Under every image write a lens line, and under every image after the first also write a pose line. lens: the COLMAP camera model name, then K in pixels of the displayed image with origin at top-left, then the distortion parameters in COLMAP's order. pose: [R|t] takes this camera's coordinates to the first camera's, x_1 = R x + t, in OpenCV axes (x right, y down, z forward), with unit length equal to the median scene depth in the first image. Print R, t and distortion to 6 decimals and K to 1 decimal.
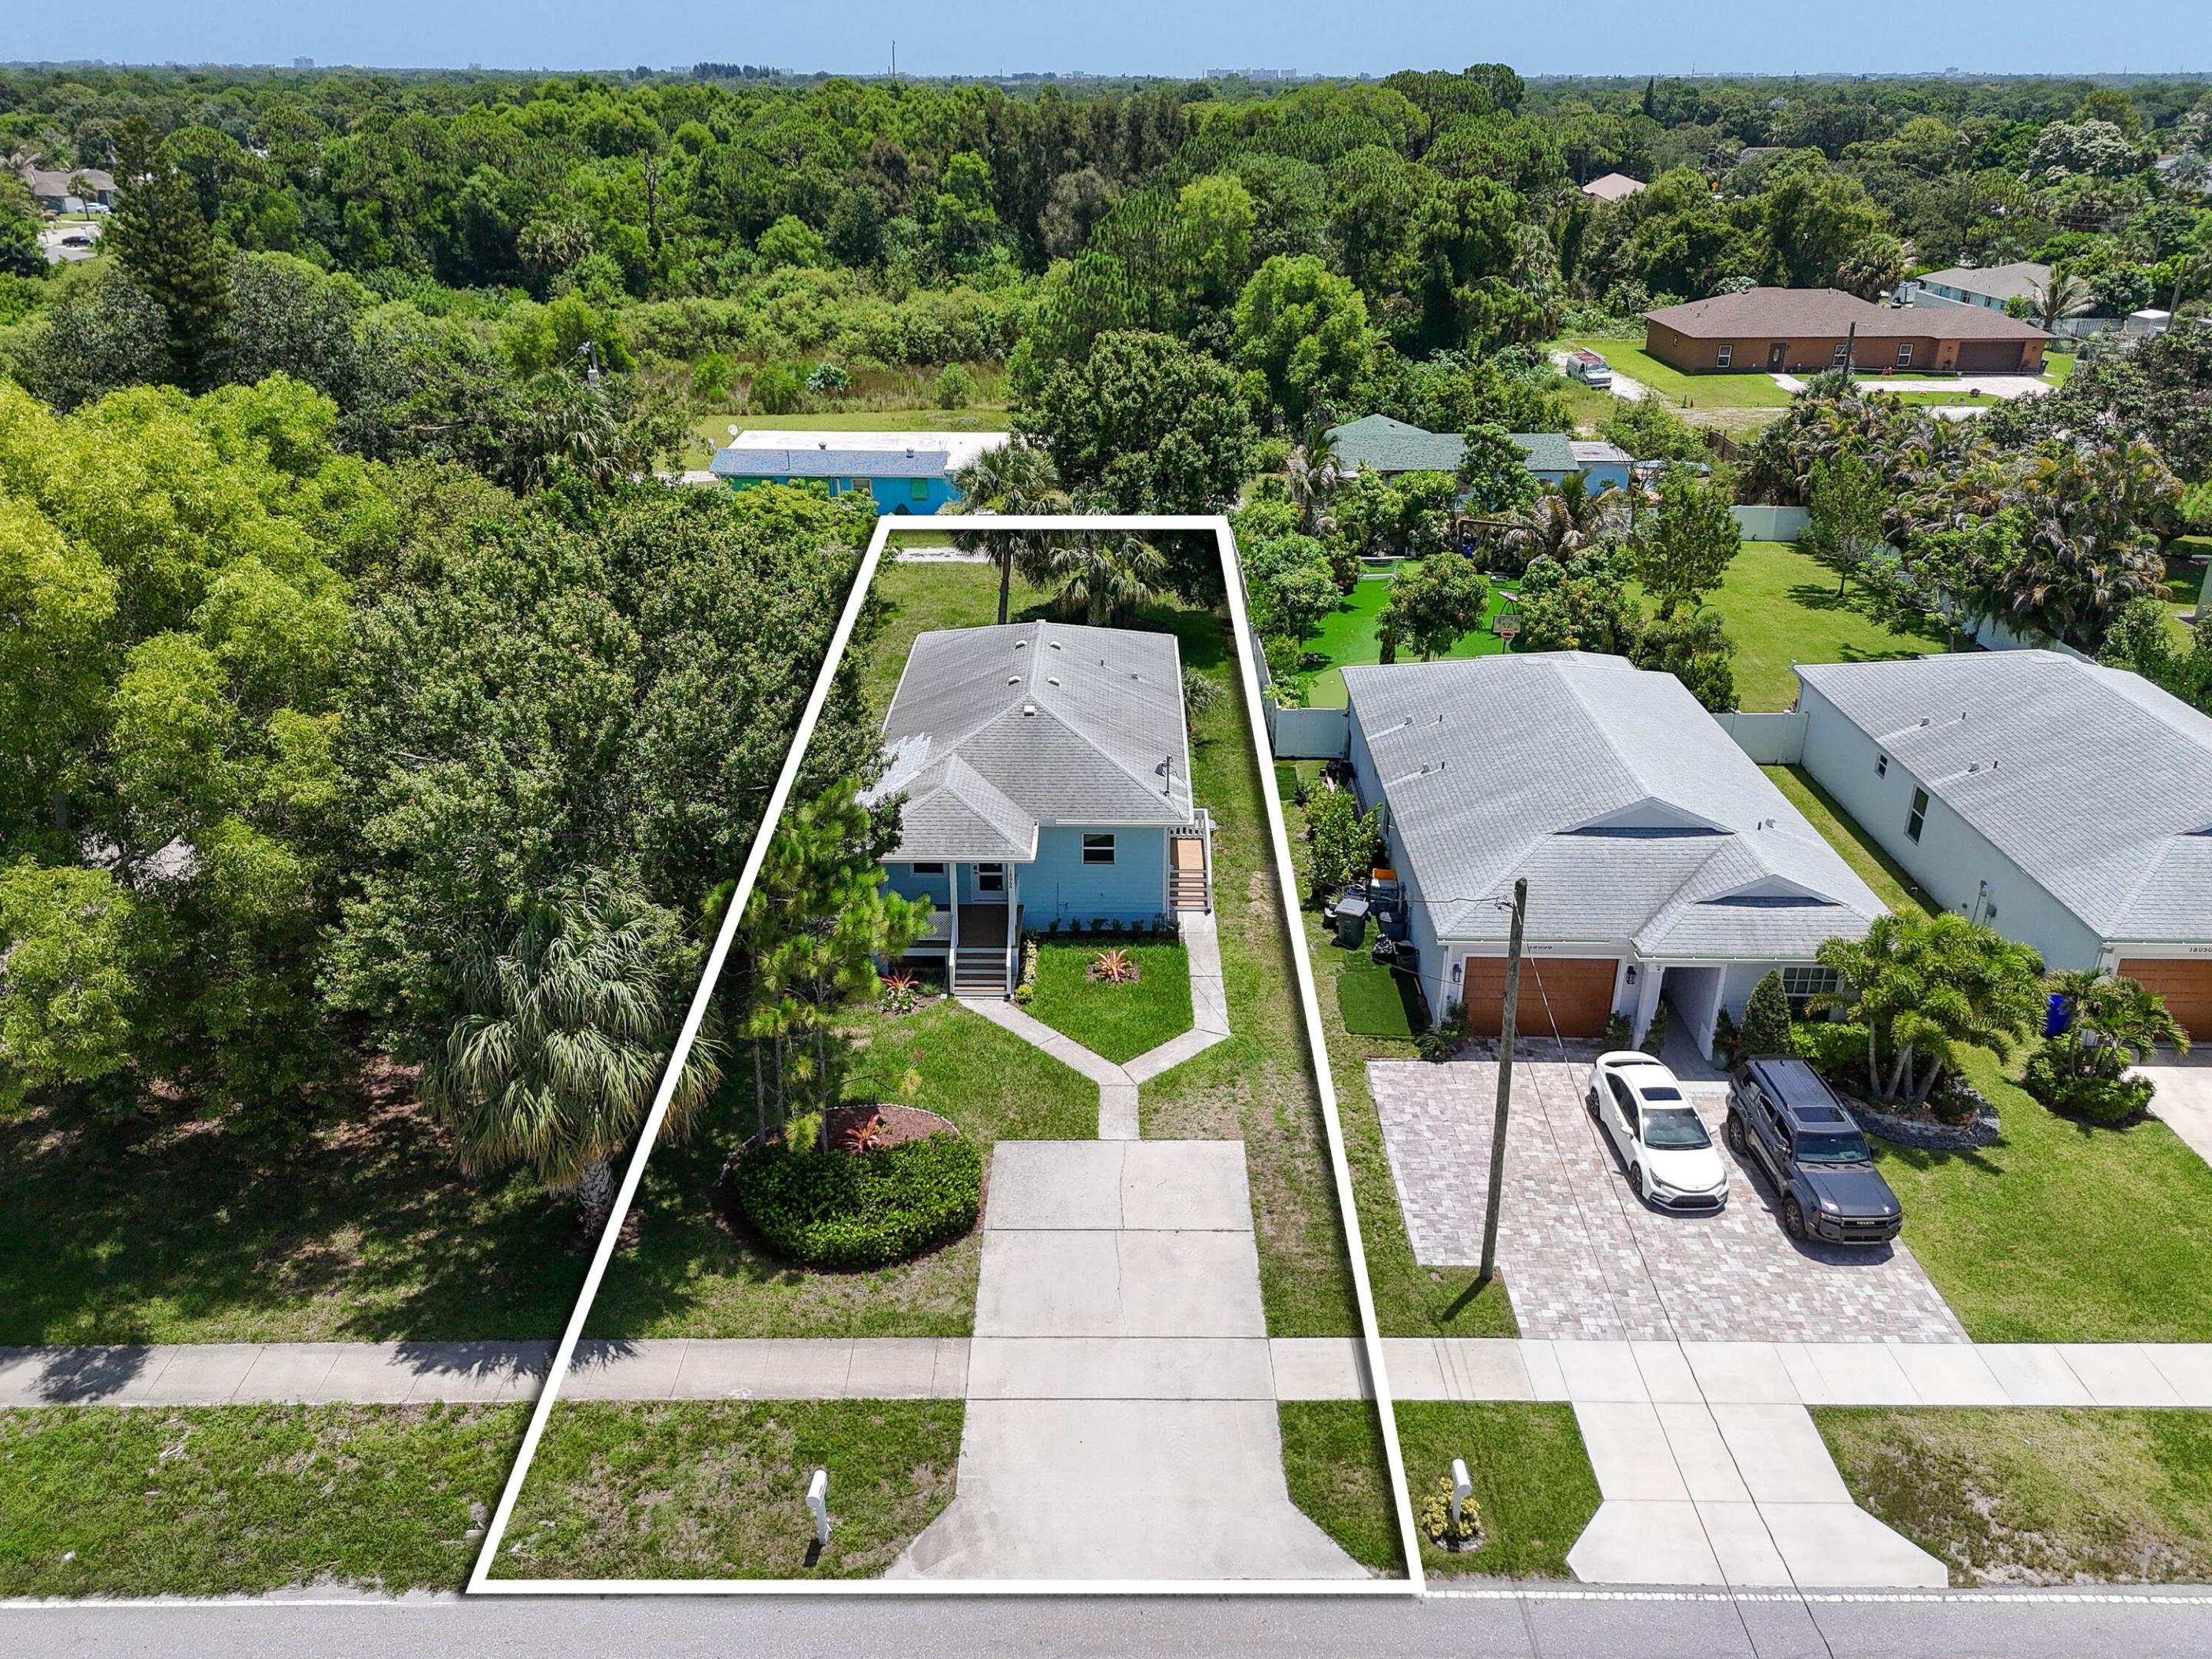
lens RADIAL K [[1647.4, 0, 1109.5], [0, 1647.4, 803.8], [0, 0, 1]] dist [0.075387, -0.062953]
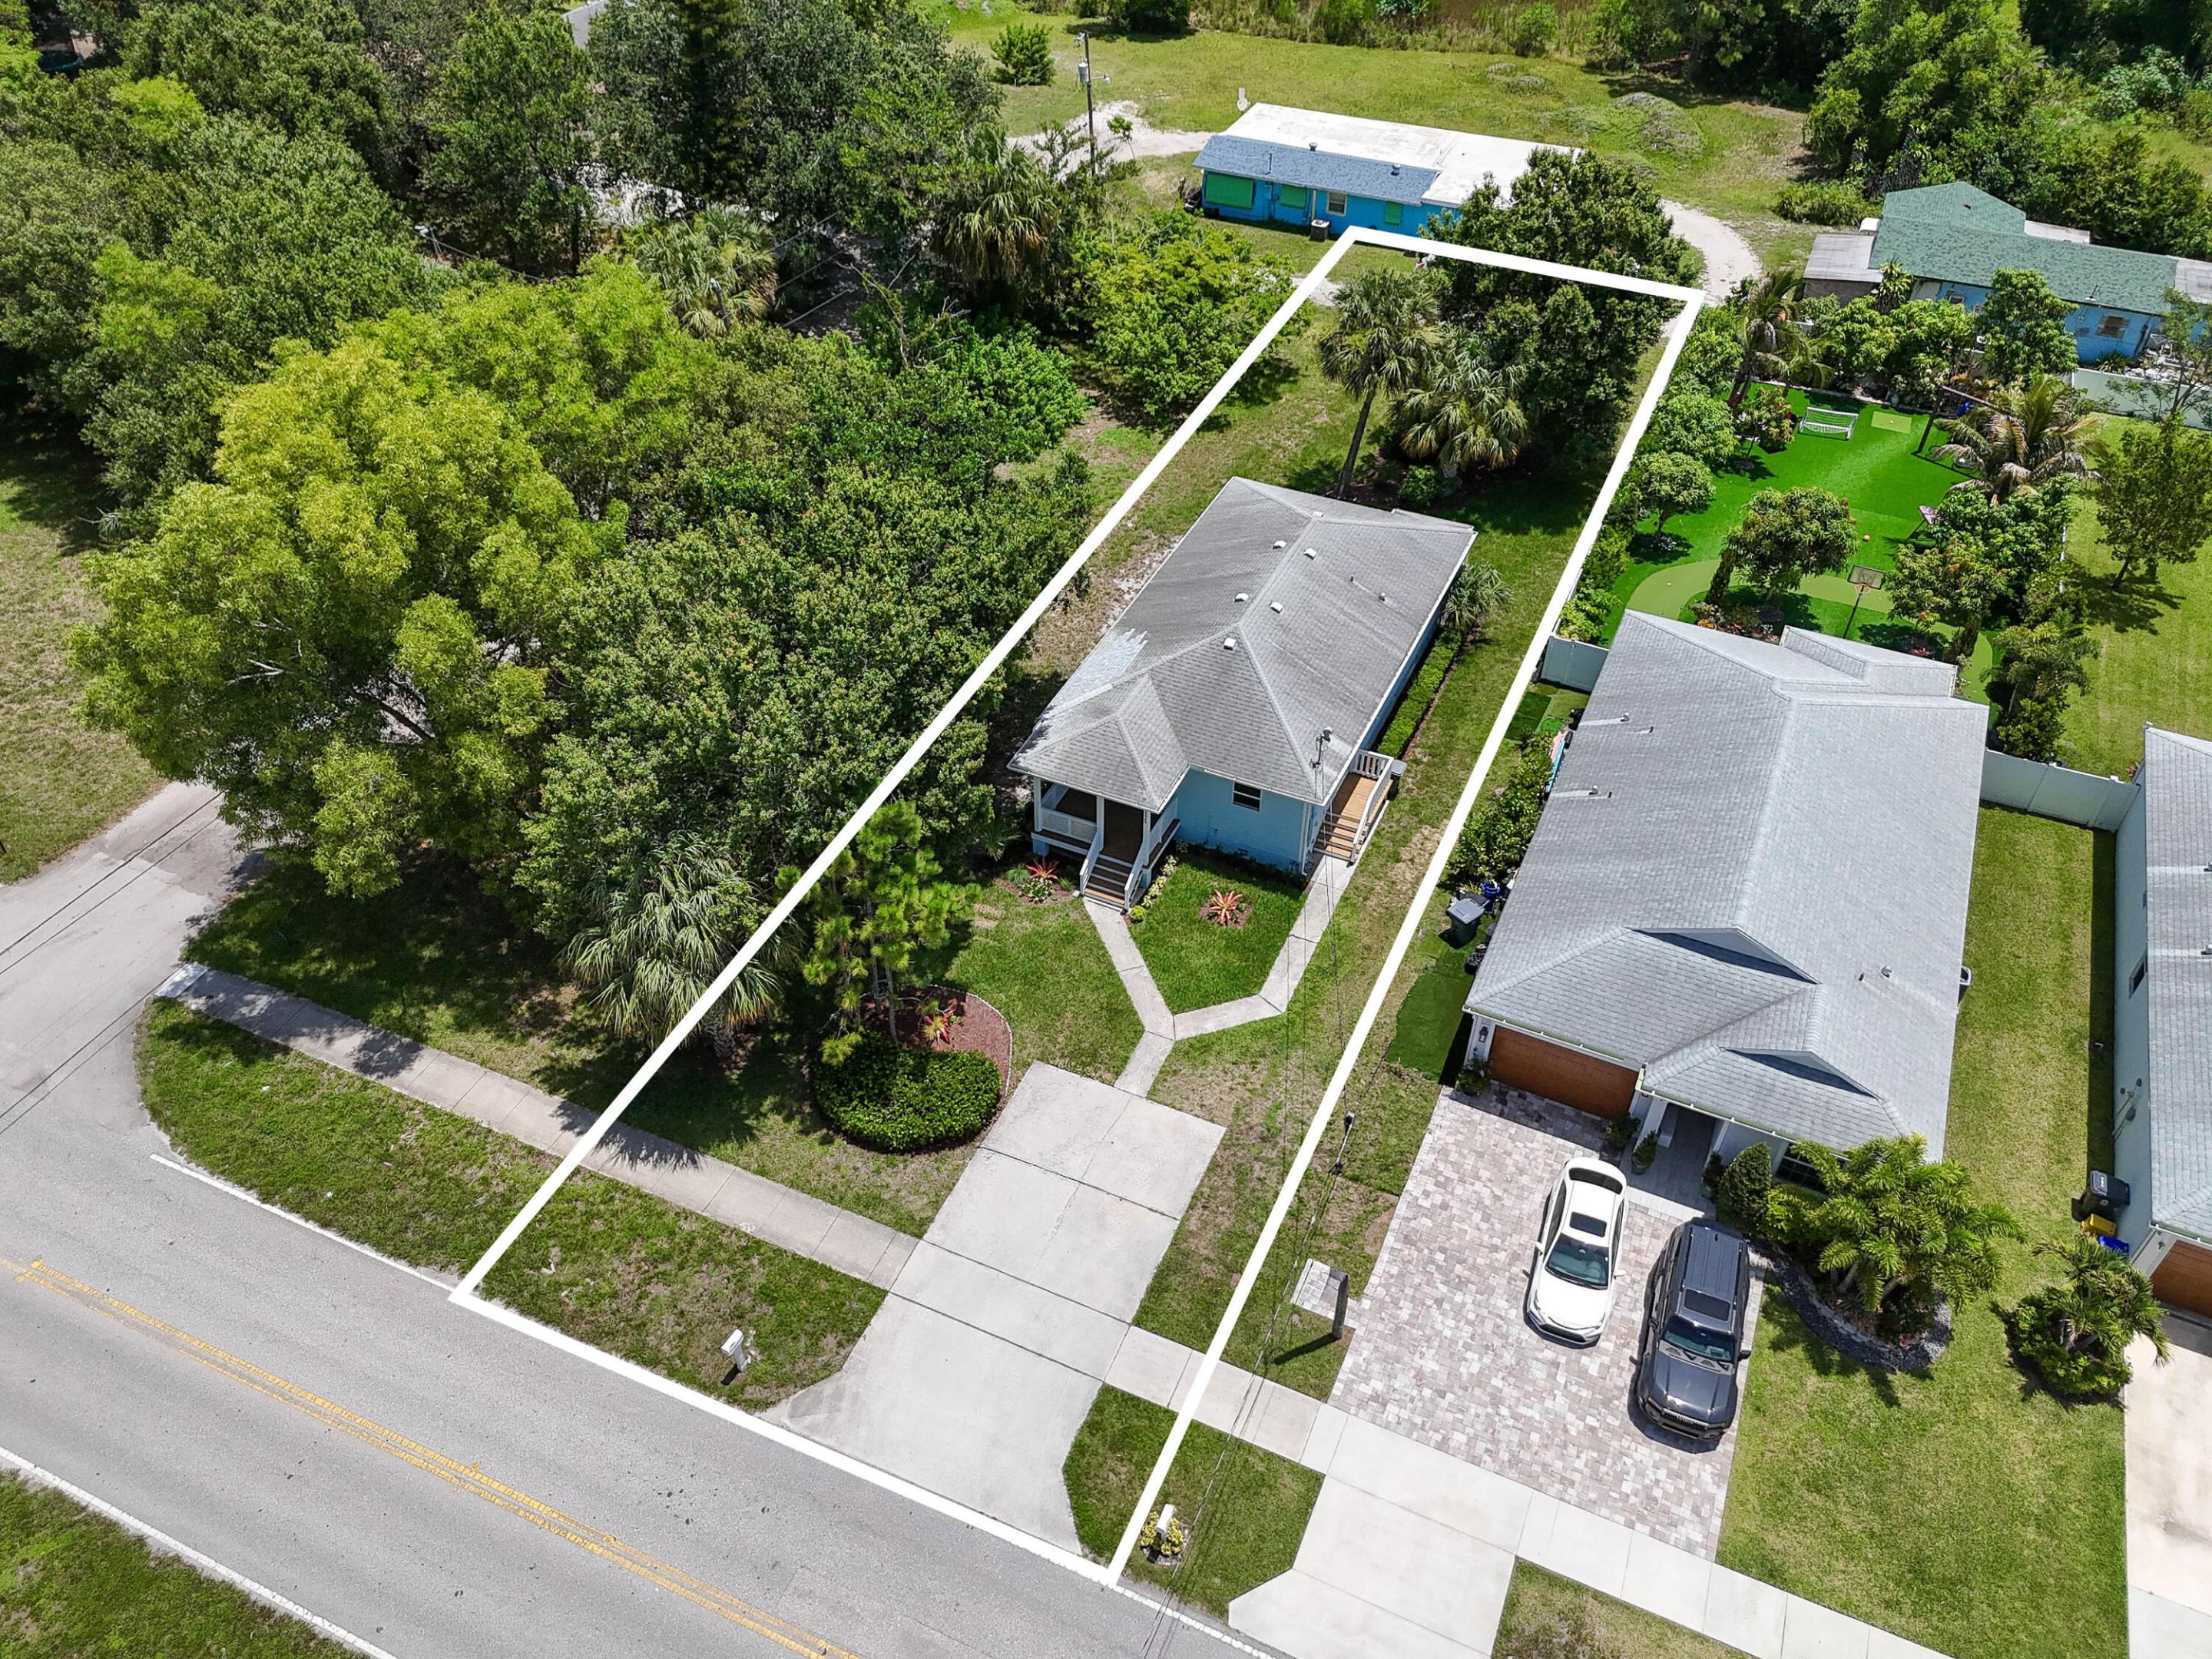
lens RADIAL K [[1647.4, 0, 1109.5], [0, 1647.4, 803.8], [0, 0, 1]] dist [0.075387, -0.062953]
pose [[0.911883, 0.271360, -0.307951, 0.295191], [-0.169981, 0.932580, 0.318435, -0.357262], [0.373600, -0.238030, 0.896529, -0.018633]]
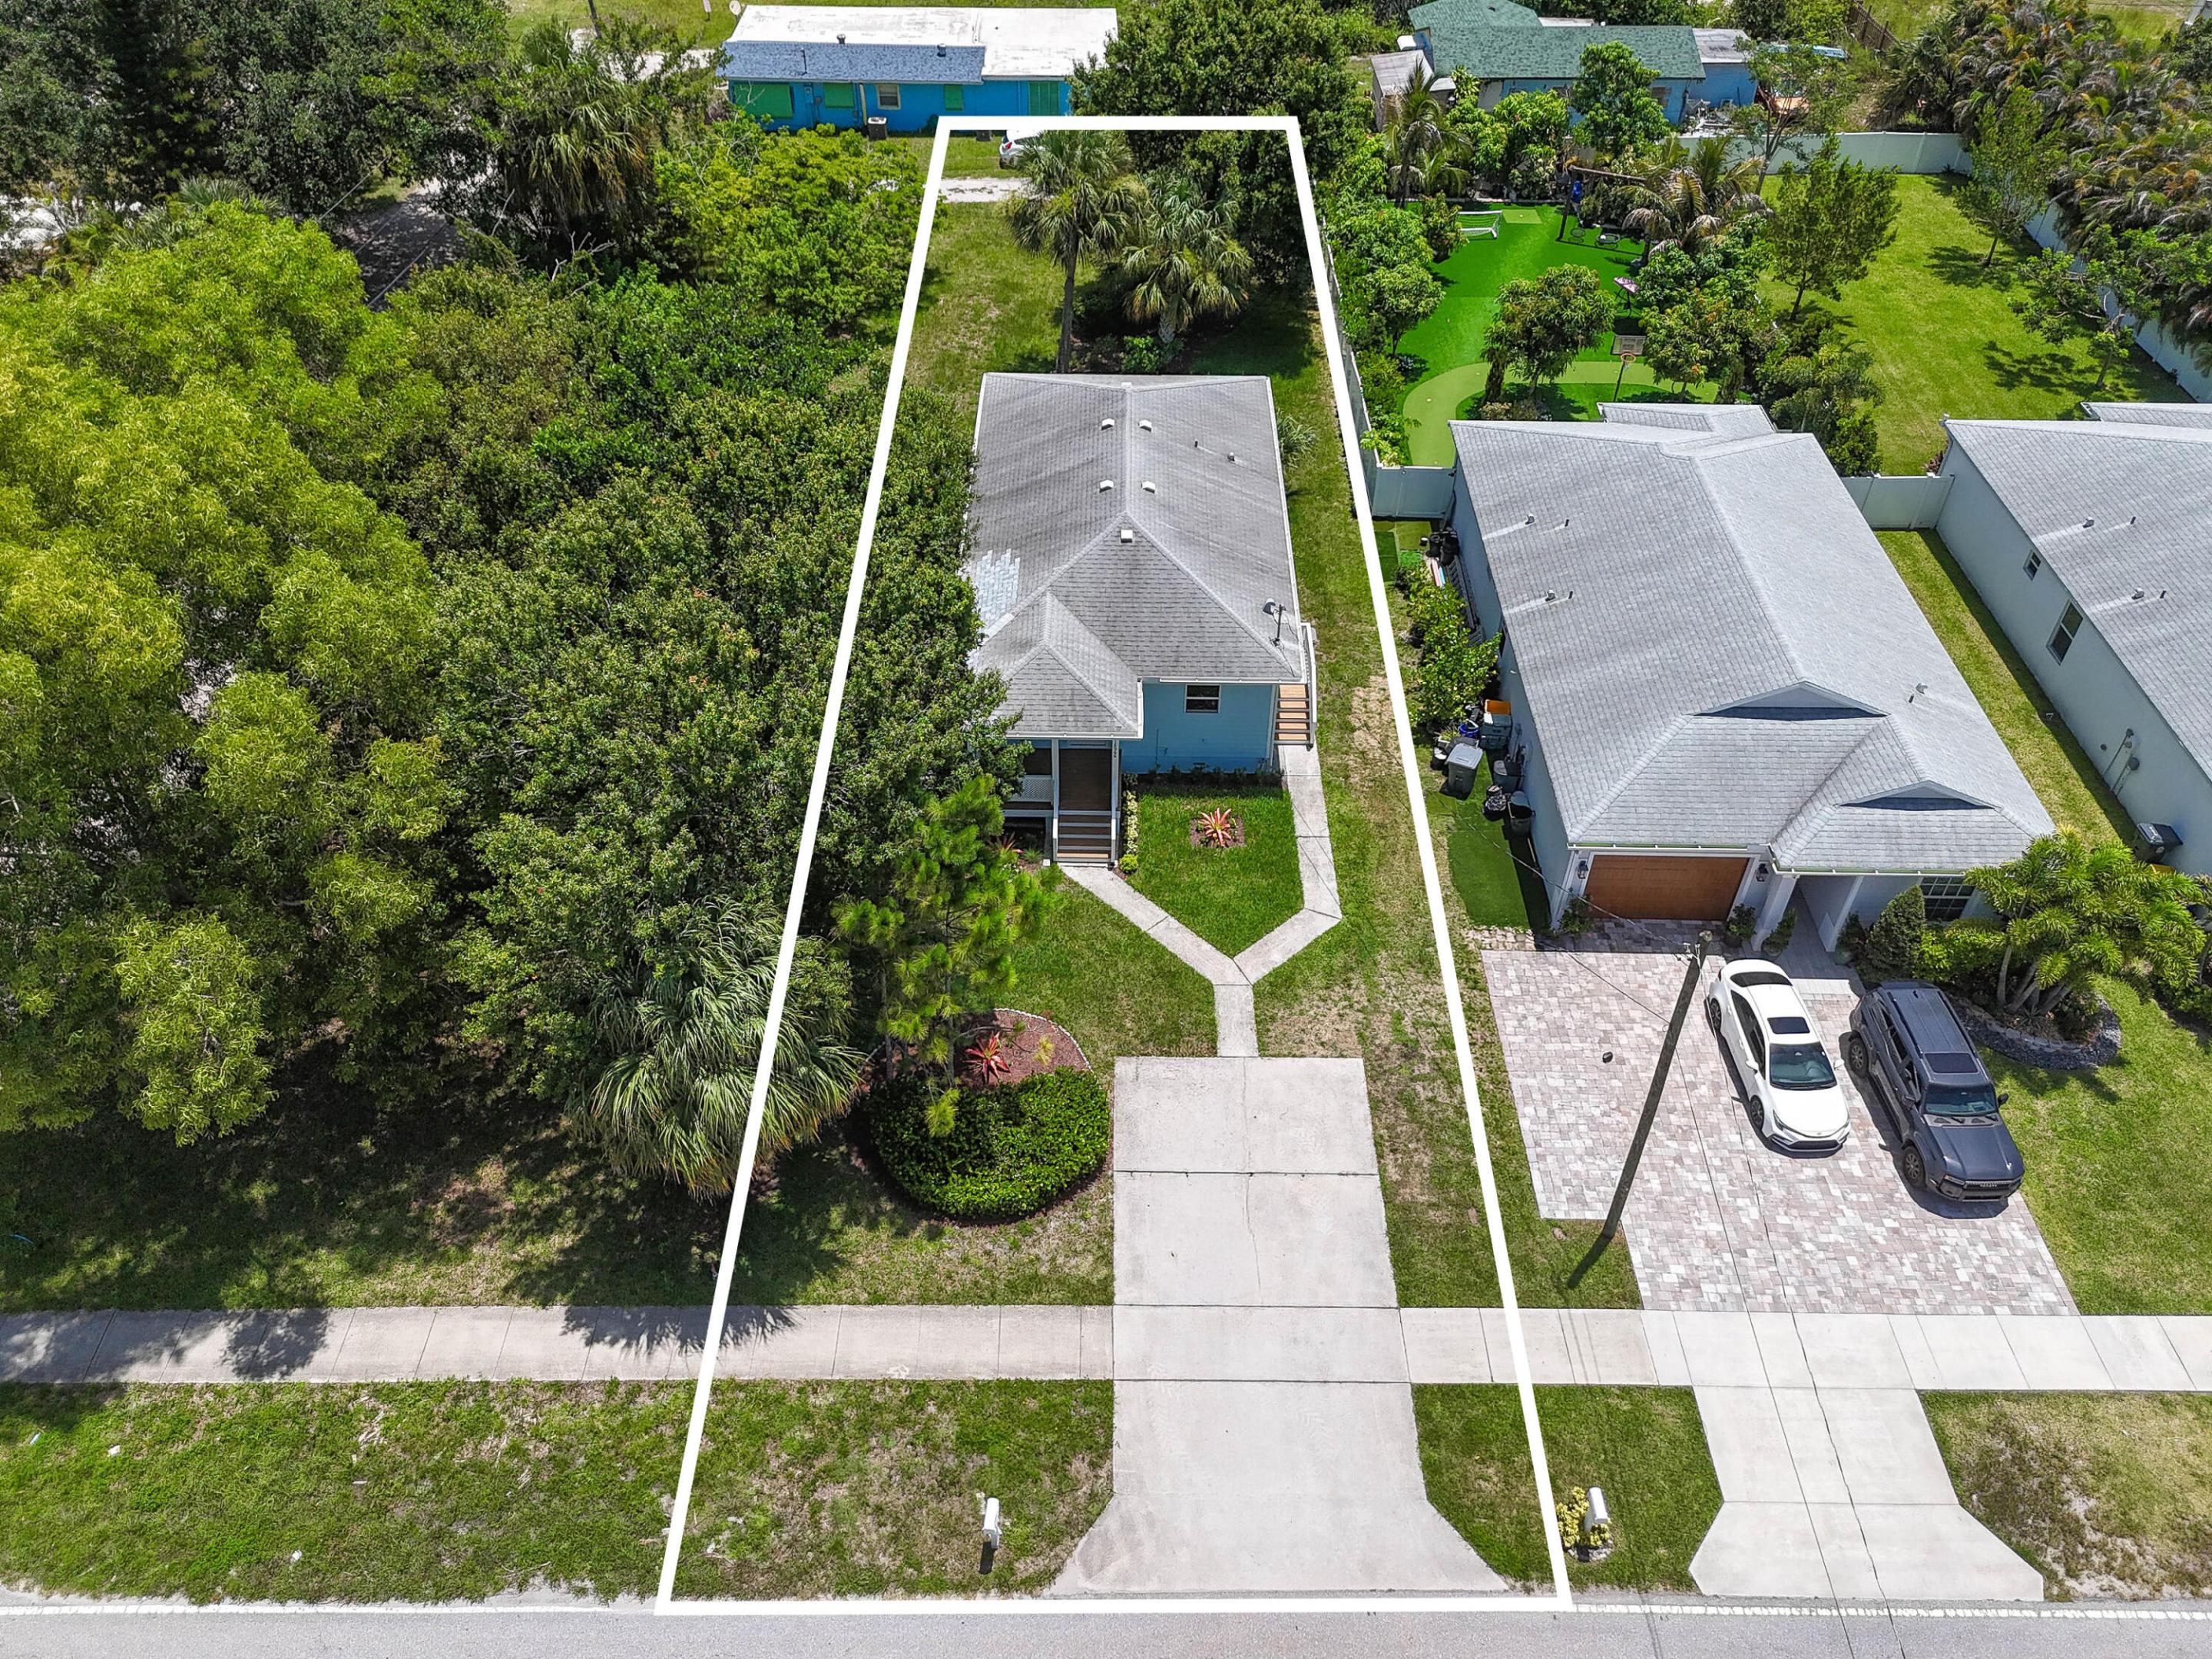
lens RADIAL K [[1647.4, 0, 1109.5], [0, 1647.4, 803.8], [0, 0, 1]] dist [0.075387, -0.062953]
pose [[0.999985, 0.005497, 0.000791, -0.072607], [-0.005477, 0.952728, 0.303775, -0.242089], [0.000916, -0.303774, 0.952744, 0.088403]]
